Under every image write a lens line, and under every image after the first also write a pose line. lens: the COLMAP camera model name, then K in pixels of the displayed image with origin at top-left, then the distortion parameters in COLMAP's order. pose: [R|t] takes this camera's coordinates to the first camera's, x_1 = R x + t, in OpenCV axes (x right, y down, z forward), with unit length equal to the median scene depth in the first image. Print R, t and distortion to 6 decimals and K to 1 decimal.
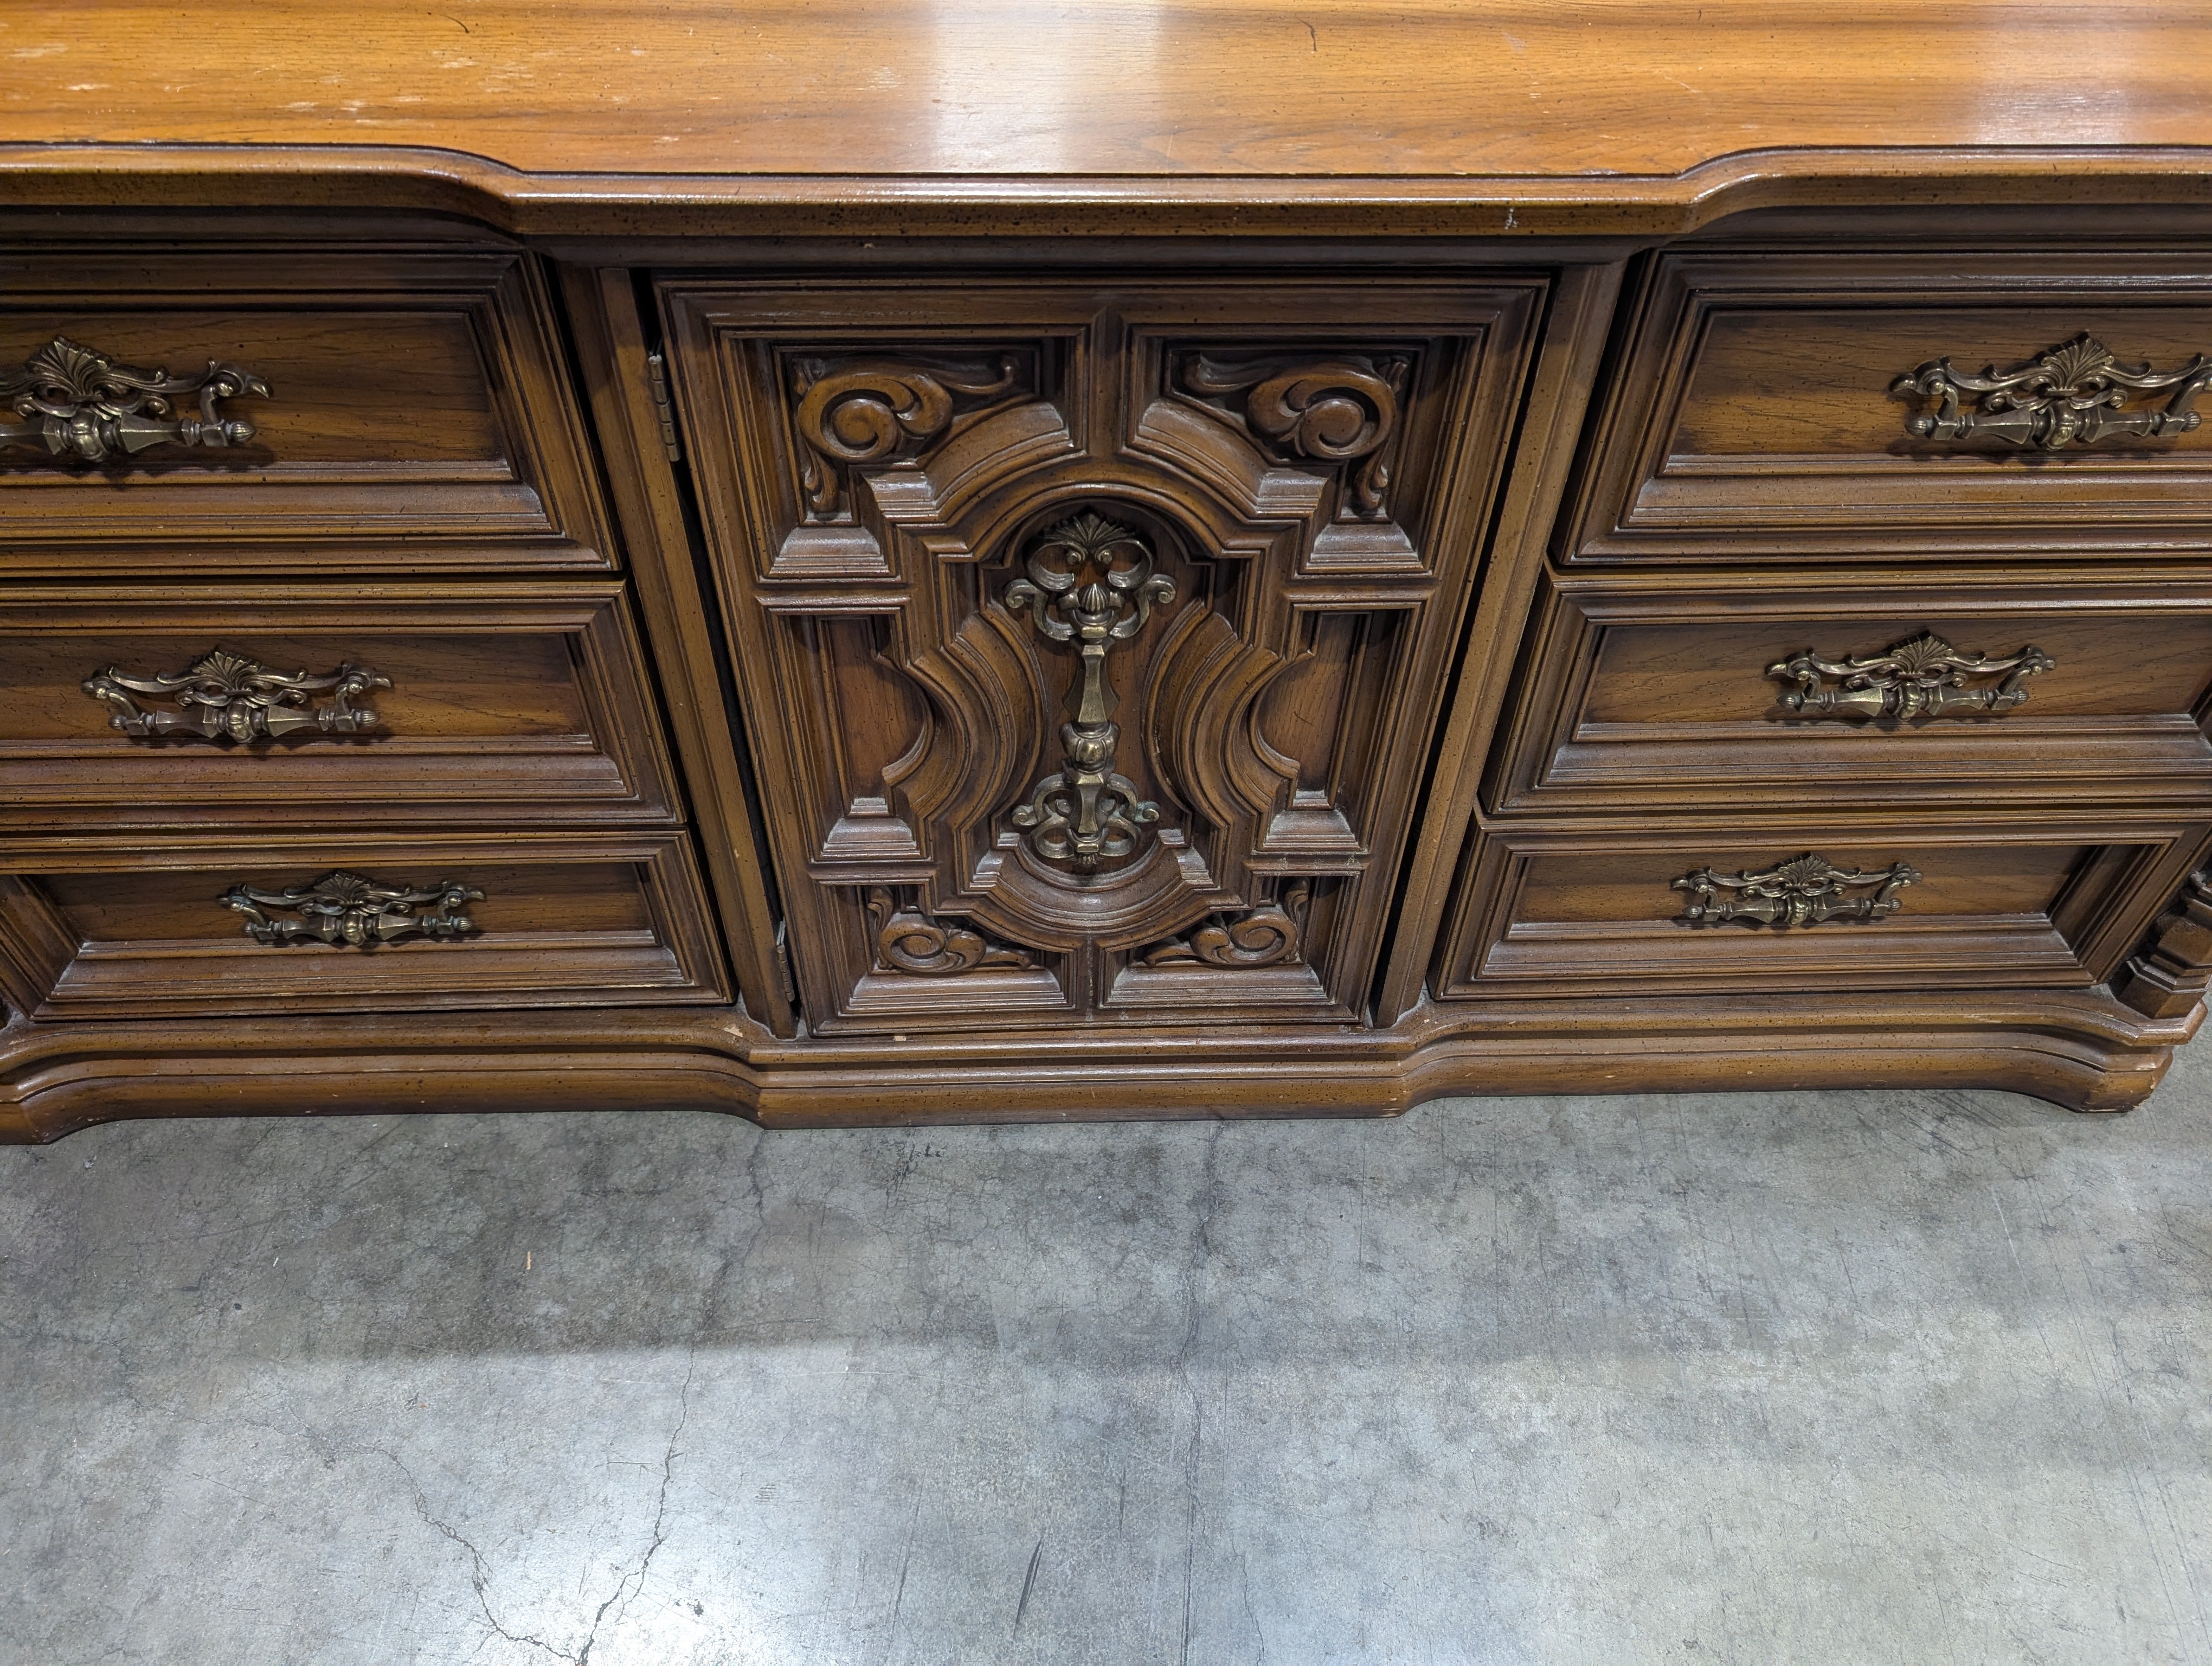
lens RADIAL K [[1585.1, 0, 1108.0], [0, 1585.1, 834.7], [0, 0, 1]] dist [0.013033, -0.016685]
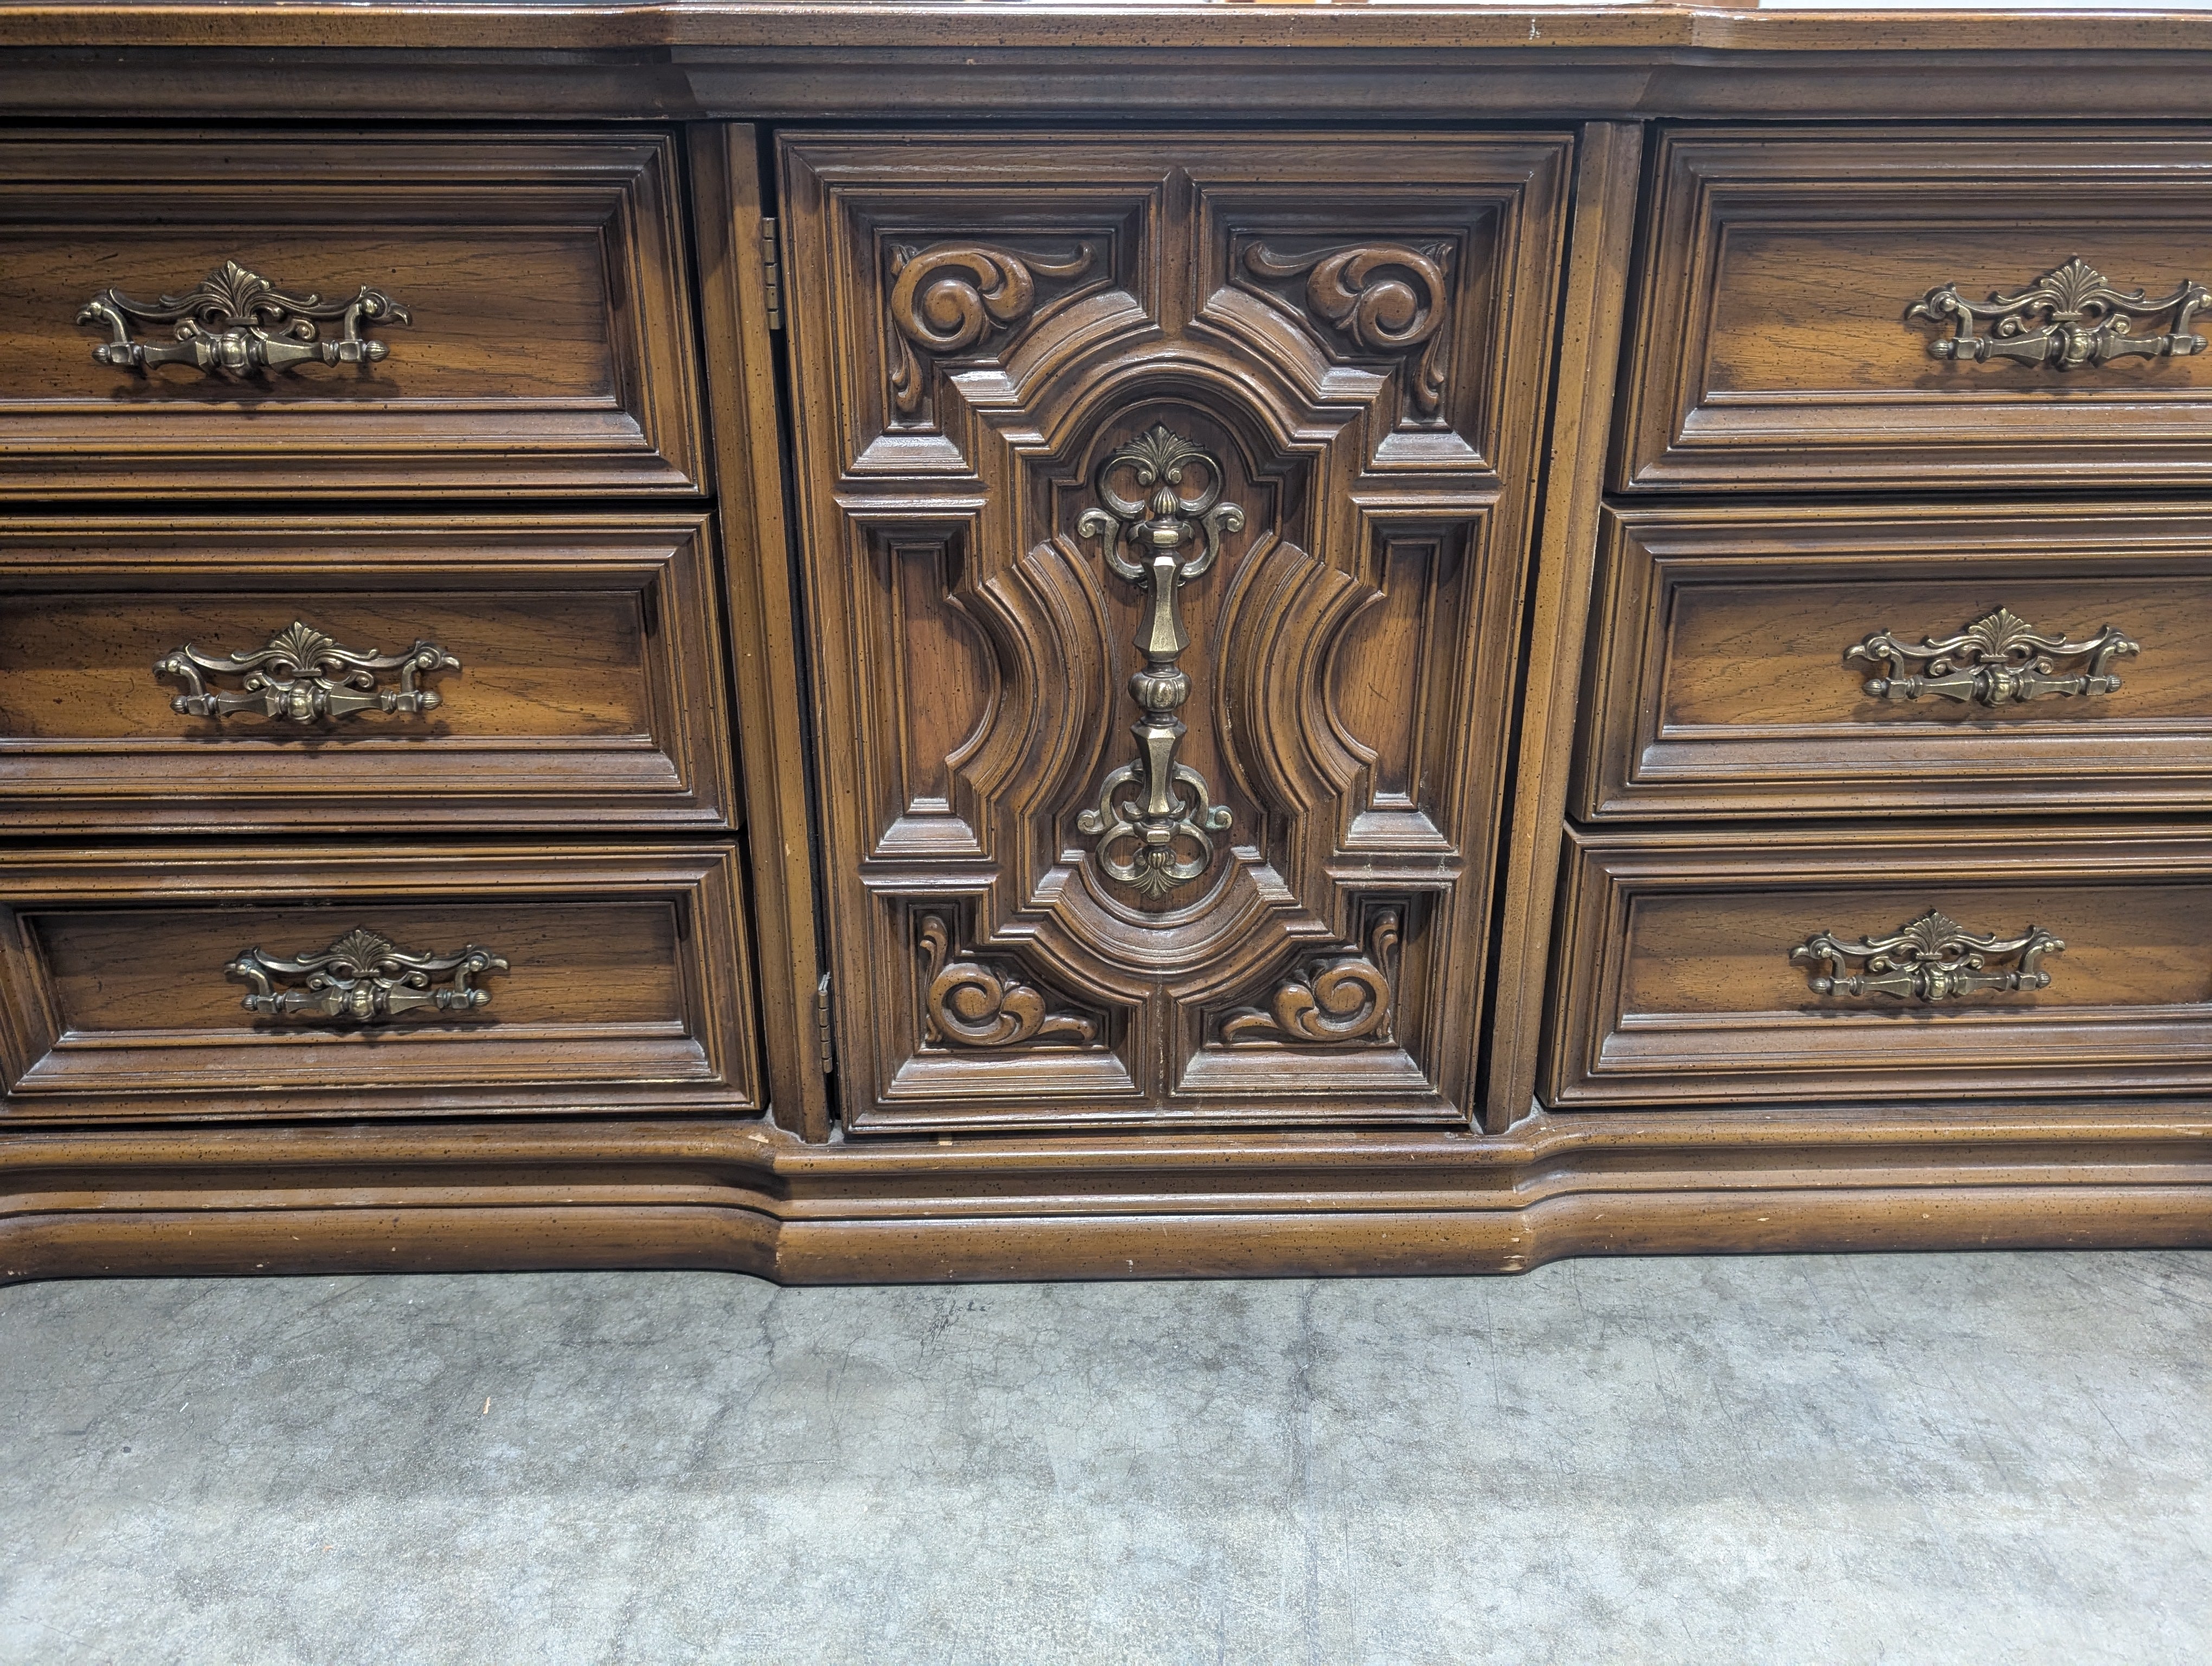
lens RADIAL K [[1585.1, 0, 1104.1], [0, 1585.1, 819.9], [0, 0, 1]] dist [0.013033, -0.016685]
pose [[0.999728, -0.014680, -0.018148, -0.026096], [0.005019, 0.894489, -0.447061, 0.388729], [0.022796, 0.446849, 0.894319, 0.140300]]
